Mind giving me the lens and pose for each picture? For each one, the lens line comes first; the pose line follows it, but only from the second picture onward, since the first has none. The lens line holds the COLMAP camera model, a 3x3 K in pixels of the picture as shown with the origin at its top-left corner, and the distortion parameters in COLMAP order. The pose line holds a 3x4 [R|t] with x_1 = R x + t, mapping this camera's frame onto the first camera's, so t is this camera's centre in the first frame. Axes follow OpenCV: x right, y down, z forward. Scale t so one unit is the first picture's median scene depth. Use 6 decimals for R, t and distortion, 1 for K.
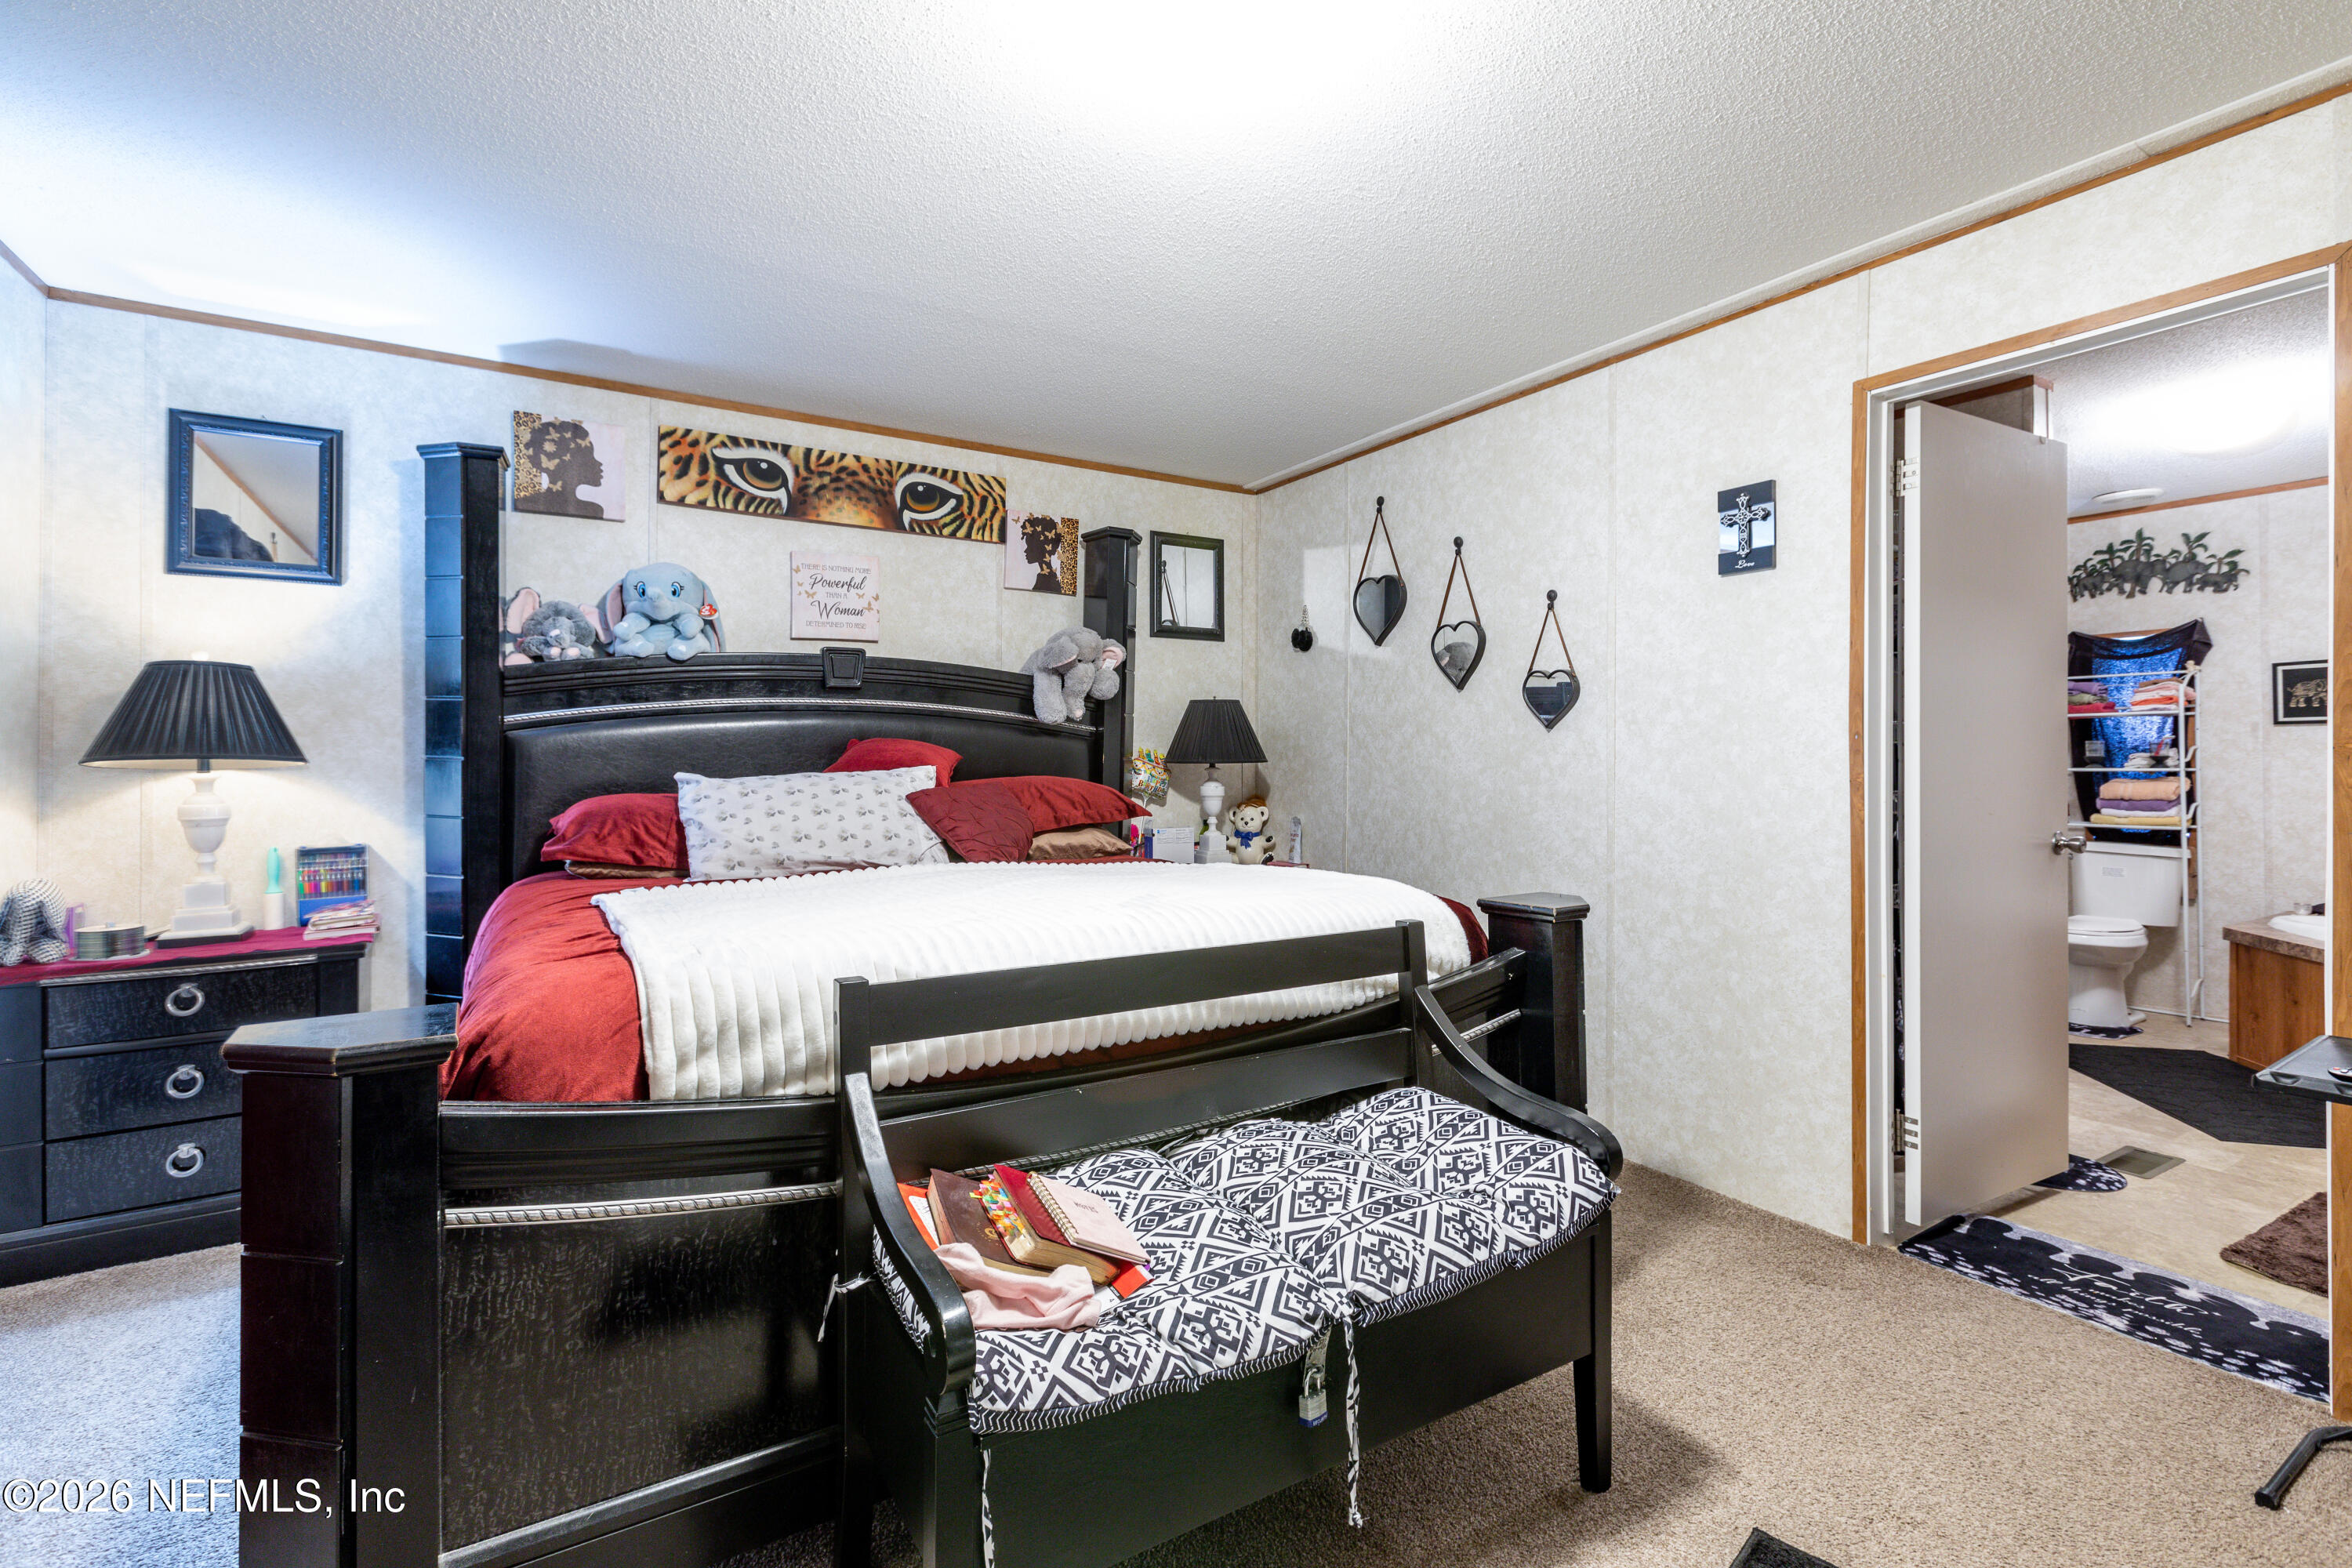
lens RADIAL K [[1056.4, 0, 1177.7], [0, 1056.4, 750.5], [0, 0, 1]] dist [0.001952, -0.000234]
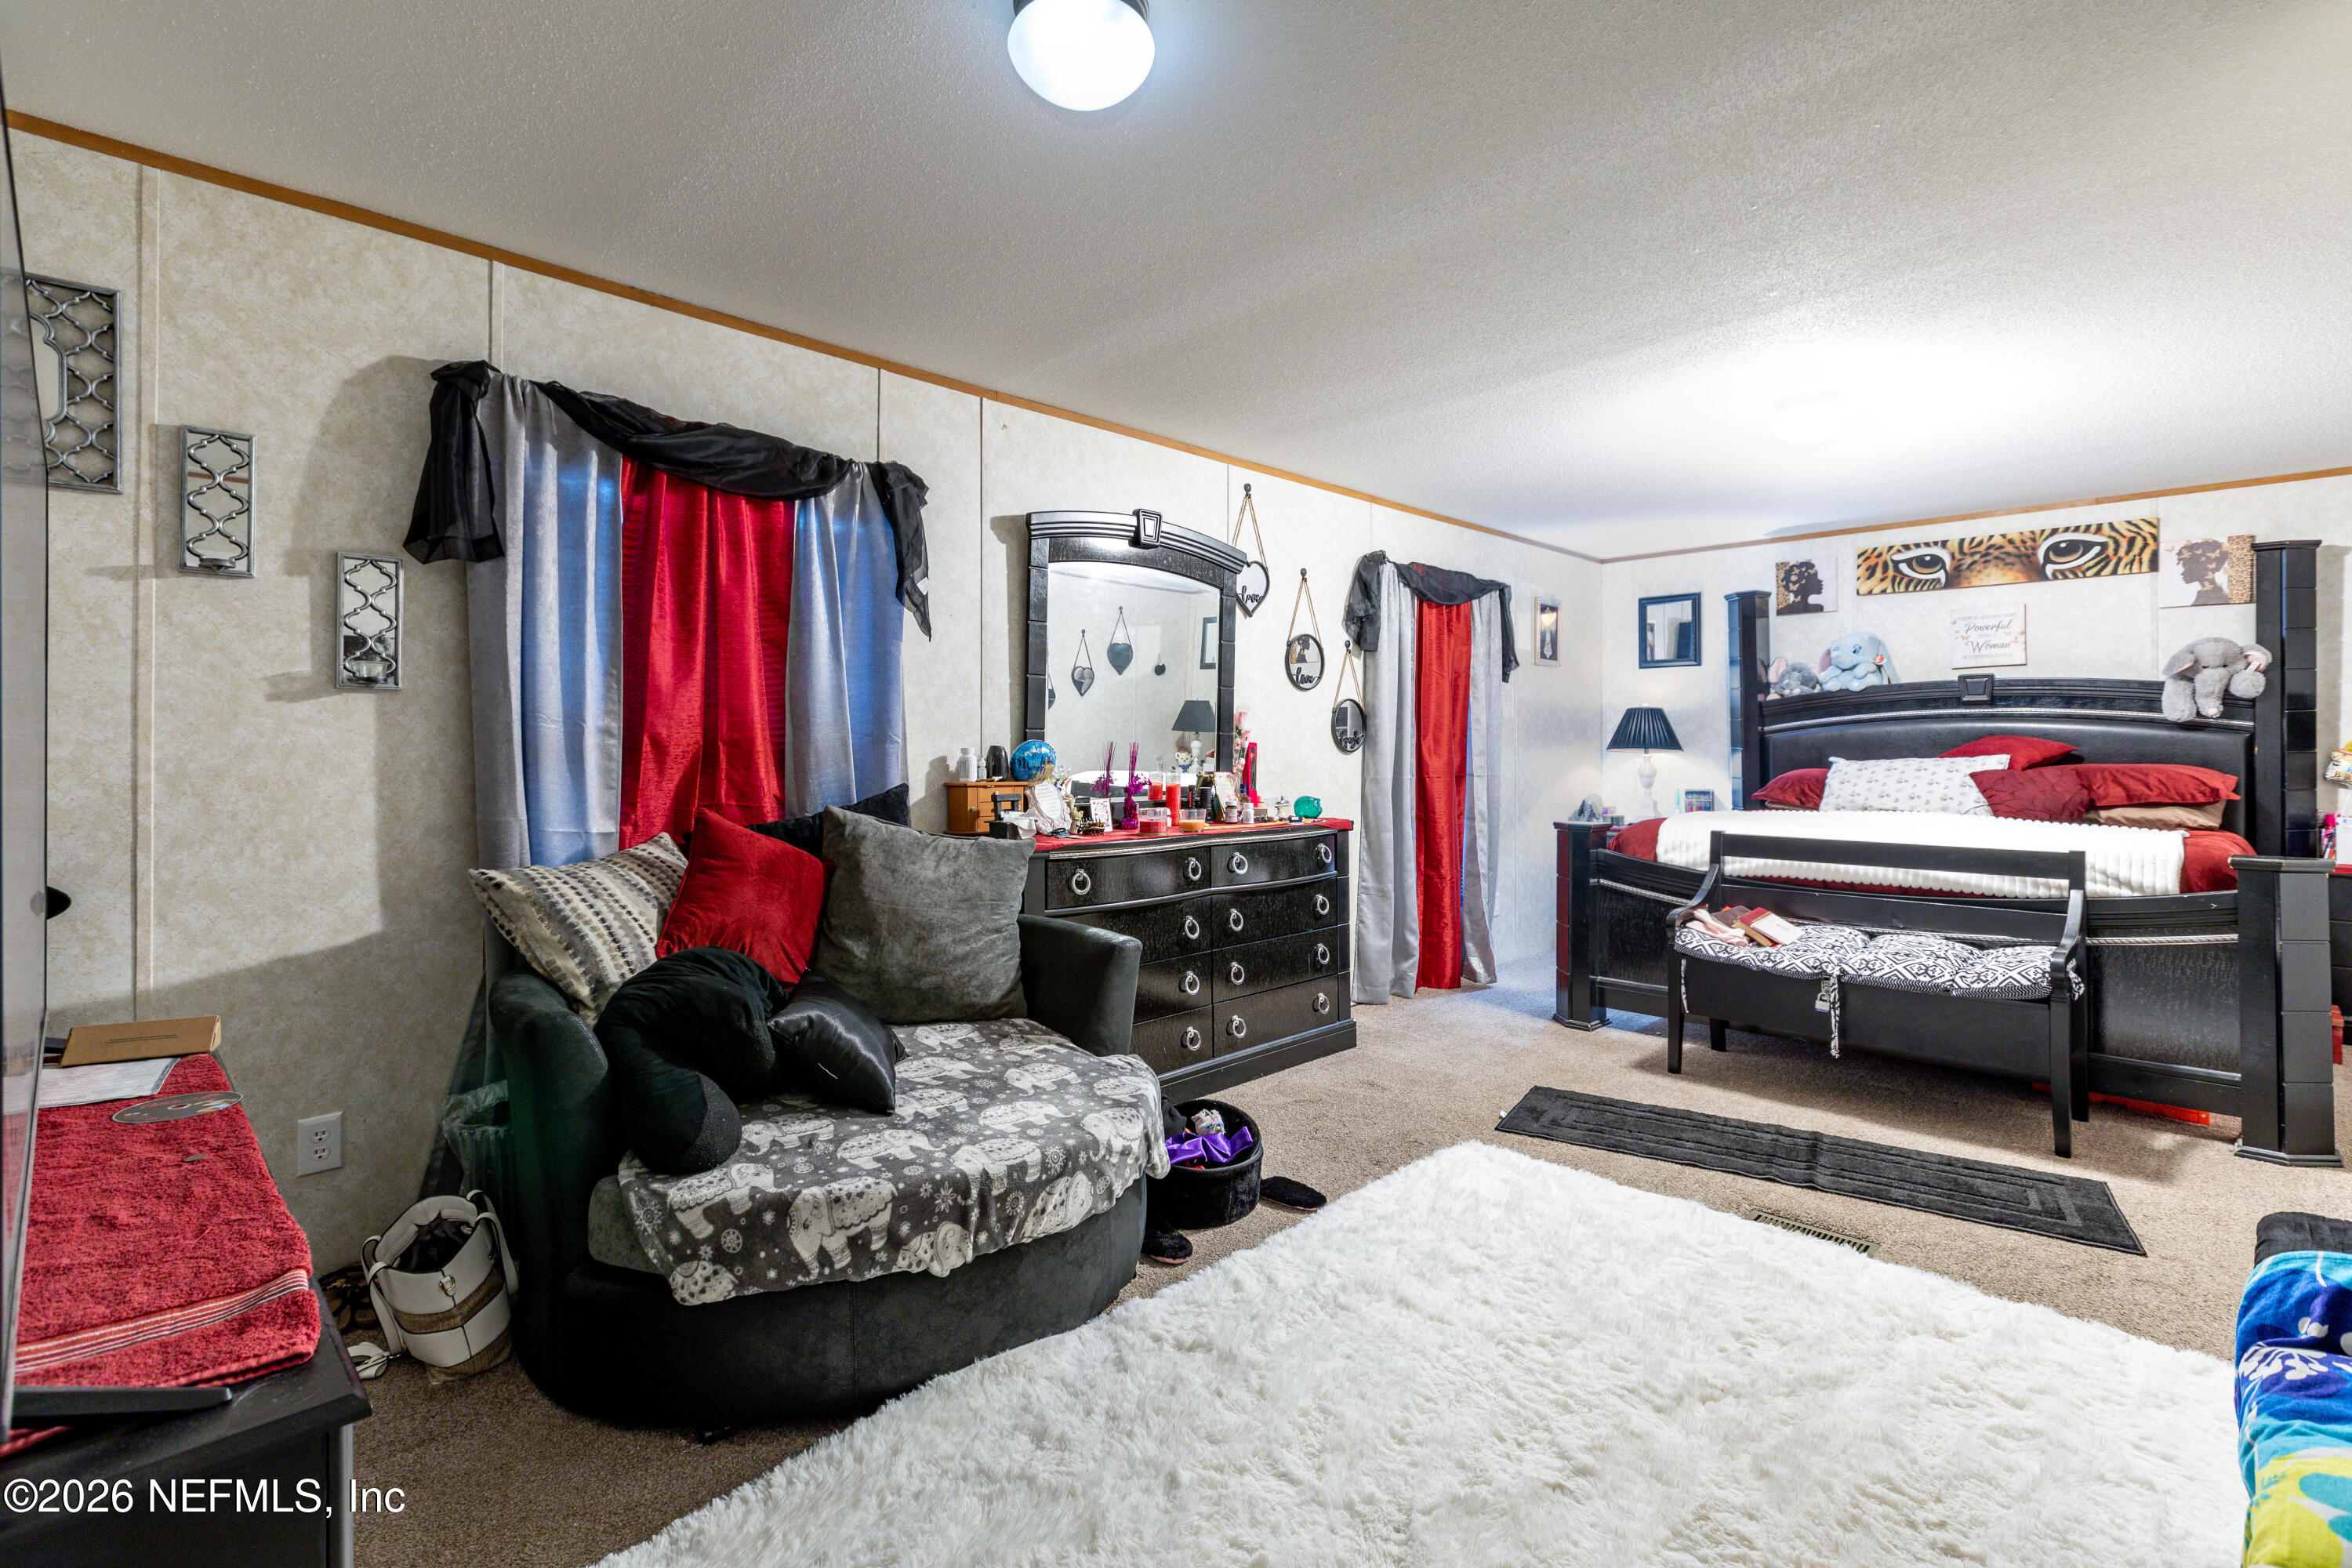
lens RADIAL K [[1093.4, 0, 1176.5], [0, 1093.4, 735.6], [0, 0, 1]] dist [0.000644, 0.000121]
pose [[0.232117, -0.007116, -0.972662, 0.904297], [0.006914, 0.999960, -0.005666, -0.010553], [0.972663, -0.005409, 0.232157, -0.433963]]
